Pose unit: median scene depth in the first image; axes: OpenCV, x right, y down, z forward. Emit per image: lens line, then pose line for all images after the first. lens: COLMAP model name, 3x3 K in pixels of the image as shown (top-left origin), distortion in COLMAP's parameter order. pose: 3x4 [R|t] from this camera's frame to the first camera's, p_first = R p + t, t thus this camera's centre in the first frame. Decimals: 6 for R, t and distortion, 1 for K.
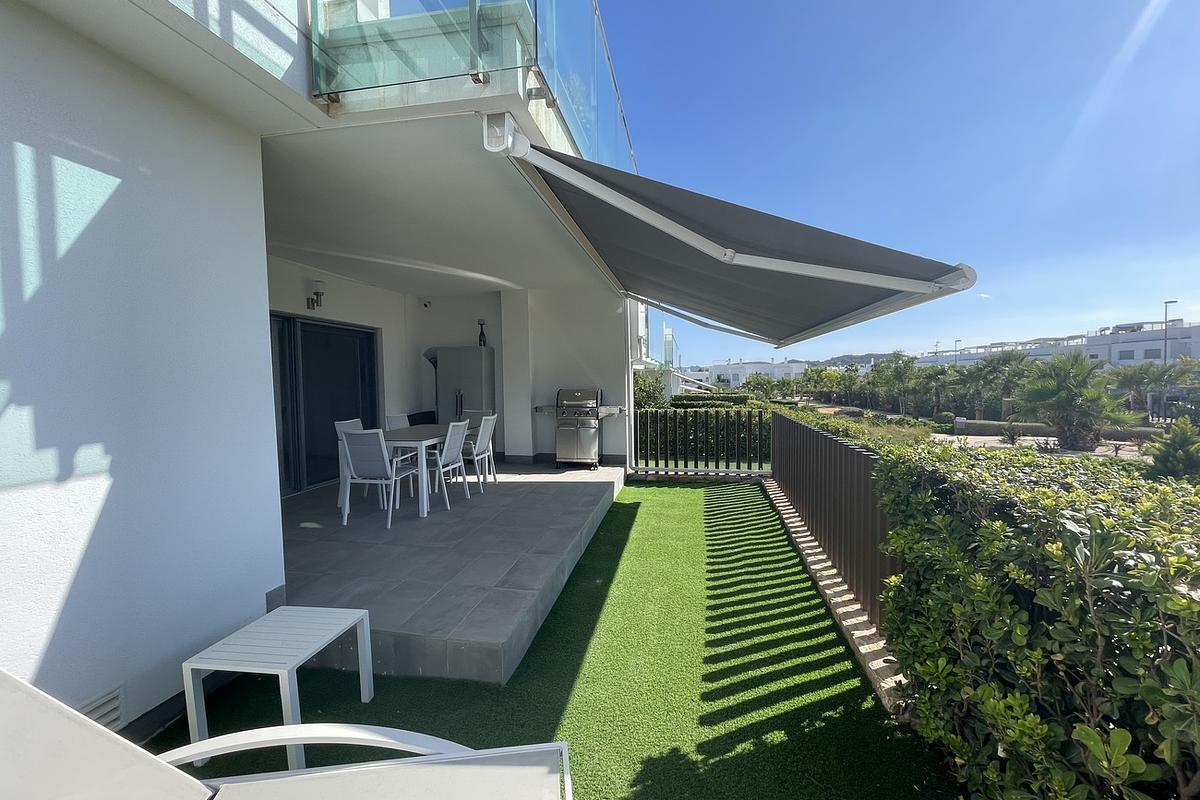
lens RADIAL K [[478.7, 0, 600.9], [0, 478.7, 399.0], [0, 0, 1]] dist [-0.004409, 0.000281]
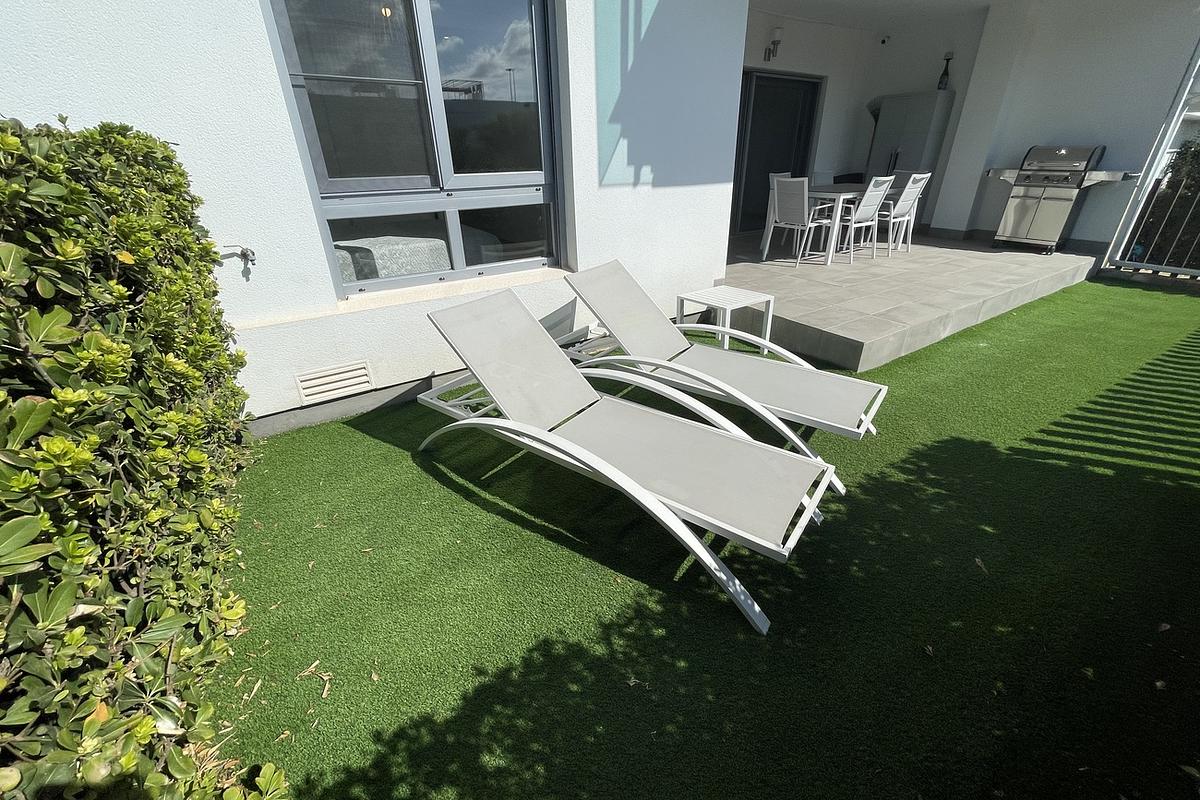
lens RADIAL K [[478.7, 0, 599.1], [0, 478.7, 395.7], [0, 0, 1]] dist [-0.004409, 0.000281]
pose [[0.688243, 0.328295, -0.646950, 0.098249], [-0.023905, 0.901532, 0.432052, 0.045352], [0.725087, -0.281891, 0.628320, -0.205436]]
